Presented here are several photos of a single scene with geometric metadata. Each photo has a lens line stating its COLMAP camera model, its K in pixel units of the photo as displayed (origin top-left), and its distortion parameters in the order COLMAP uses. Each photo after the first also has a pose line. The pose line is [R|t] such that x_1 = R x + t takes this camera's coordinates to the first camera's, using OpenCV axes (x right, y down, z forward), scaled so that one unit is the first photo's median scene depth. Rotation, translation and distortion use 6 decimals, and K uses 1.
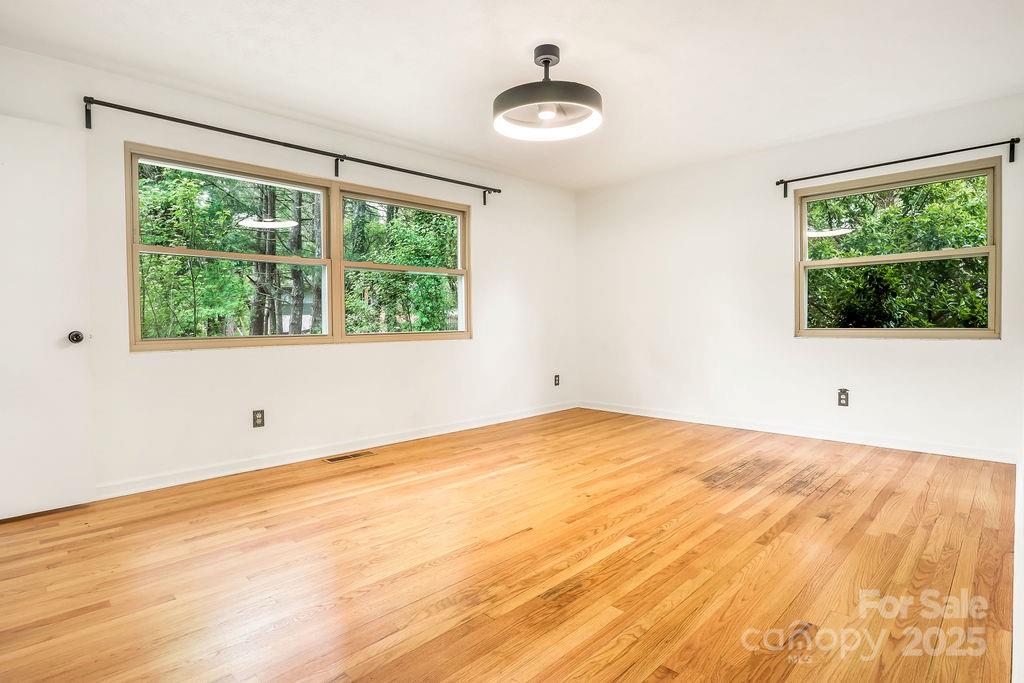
lens RADIAL K [[533.0, 0, 514.7], [0, 533.0, 333.9], [0, 0, 1]] dist [-0.030162, 0.000484]
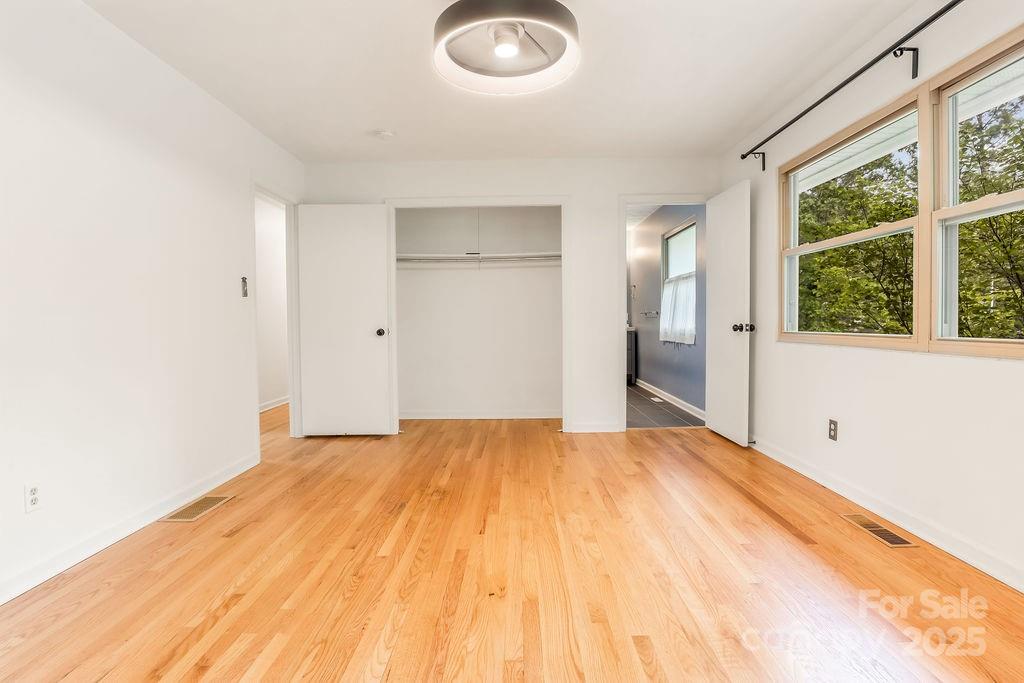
lens RADIAL K [[533.0, 0, 514.7], [0, 533.0, 333.9], [0, 0, 1]] dist [-0.030162, 0.000484]
pose [[-0.726721, 0.032809, -0.686149, 0.650475], [0.003511, 0.999023, 0.044050, -0.047872], [0.686924, 0.029603, -0.726126, 1.747399]]
